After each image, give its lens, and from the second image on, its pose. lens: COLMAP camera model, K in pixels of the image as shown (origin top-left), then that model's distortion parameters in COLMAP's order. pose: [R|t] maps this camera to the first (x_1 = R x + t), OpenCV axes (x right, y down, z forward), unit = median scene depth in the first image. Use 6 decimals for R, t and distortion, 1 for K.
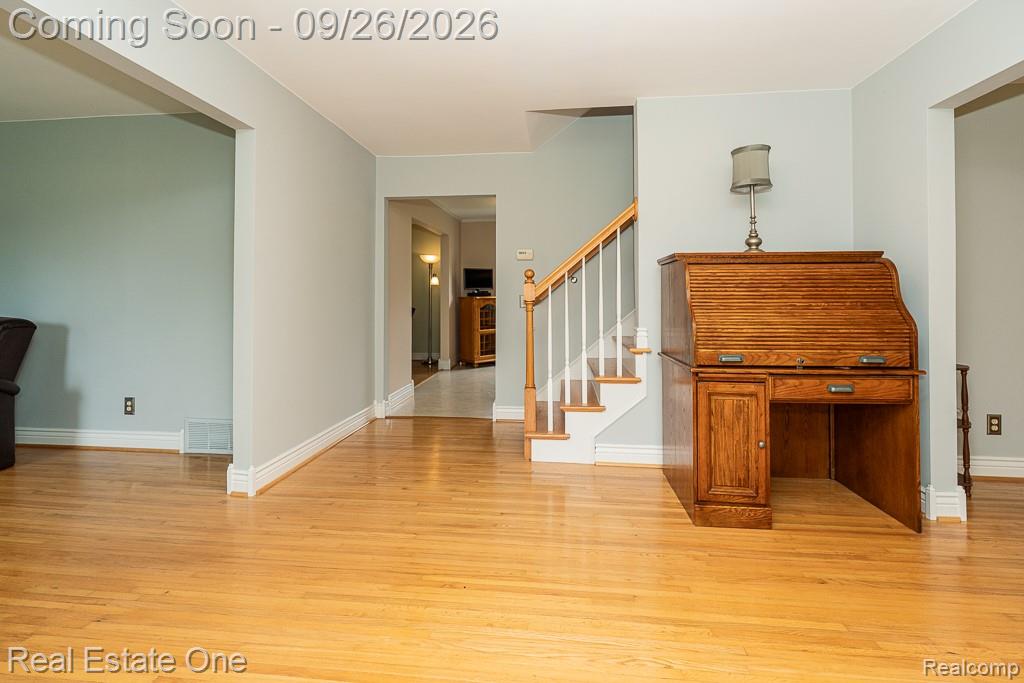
lens RADIAL K [[478.2, 0, 511.4], [0, 478.2, 292.3], [0, 0, 1]] dist [-0.002388, 0.000524]
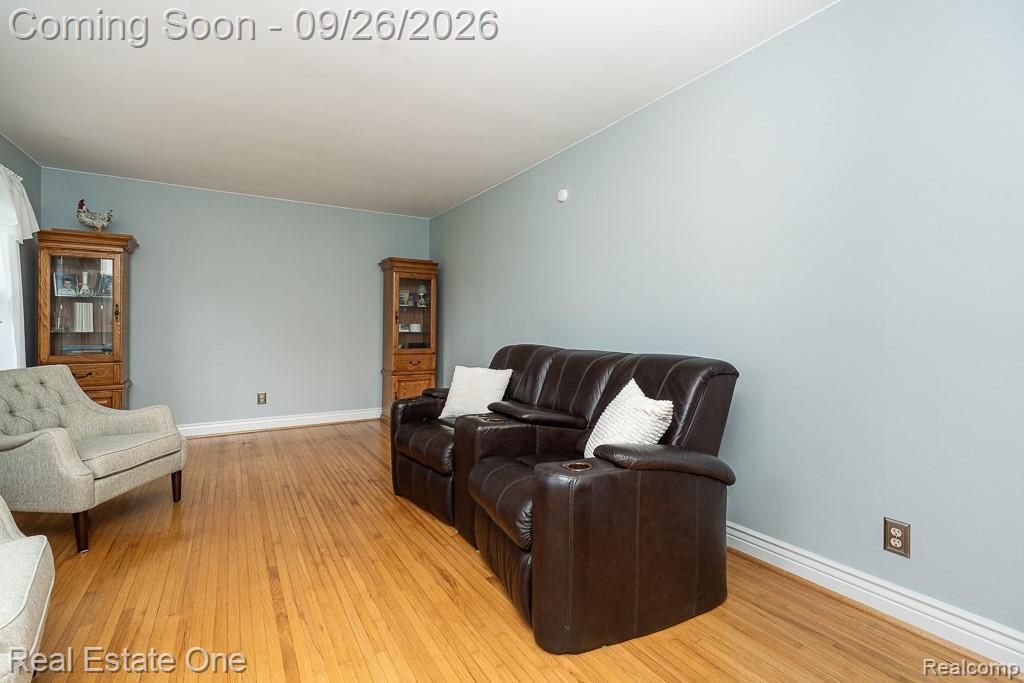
lens RADIAL K [[464.9, 0, 520.3], [0, 464.9, 325.0], [0, 0, 1]] dist [-0.004824, -0.000057]
pose [[0.622178, -0.007899, -0.782836, -0.871672], [0.014164, 0.999899, 0.001168, 0.002978], [0.782748, -0.011815, 0.622227, 0.494721]]
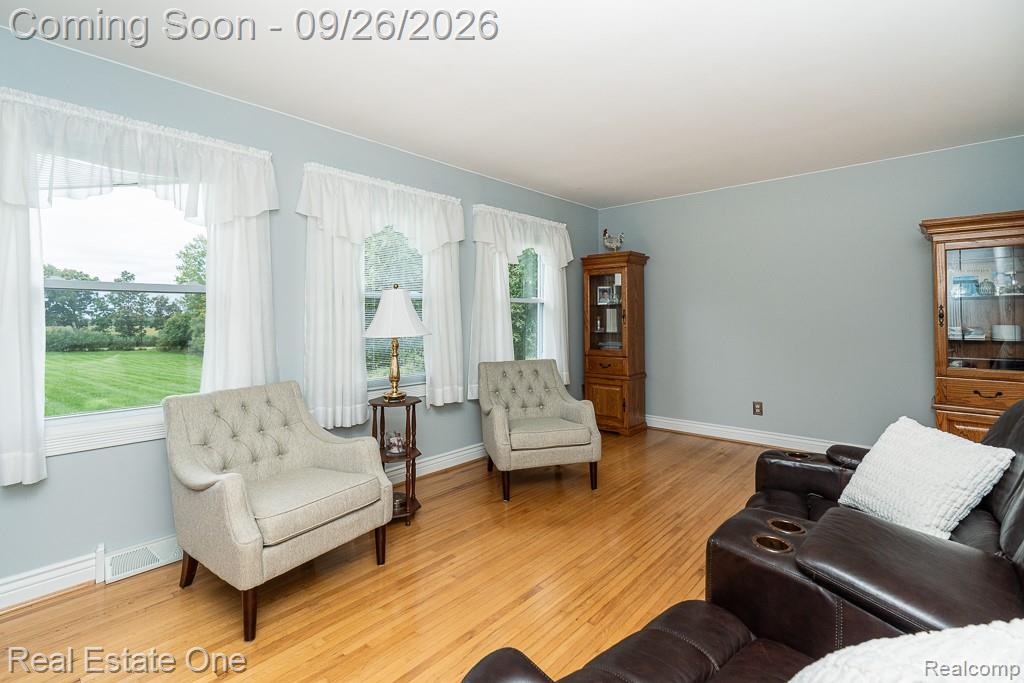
lens RADIAL K [[472.4, 0, 508.1], [0, 472.4, 307.7], [0, 0, 1]] dist [-0.001653, -0.000112]
pose [[-0.580125, -0.018165, -0.814325, -1.083150], [0.015678, 0.999317, -0.033460, -0.032676], [0.814376, -0.032178, -0.579444, 1.107818]]
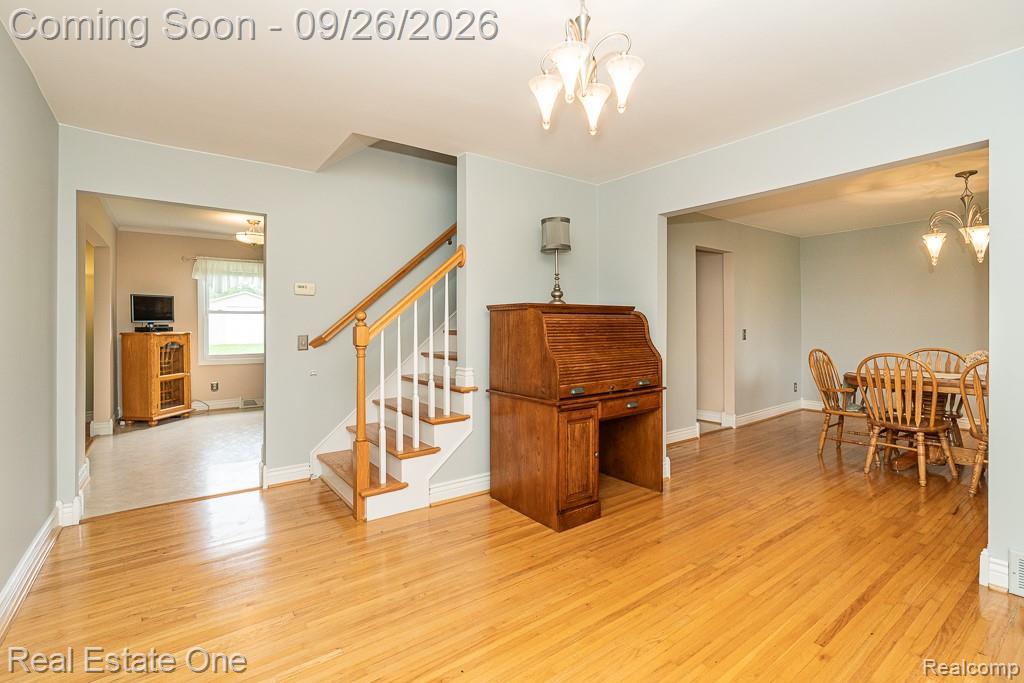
lens RADIAL K [[464.9, 0, 520.3], [0, 464.9, 325.0], [0, 0, 1]] dist [-0.004824, -0.000057]
pose [[0.730496, -0.001103, 0.682916, -0.431674], [-0.007361, 0.999928, 0.009489, -0.039816], [-0.682877, -0.011958, 0.730435, 0.194410]]
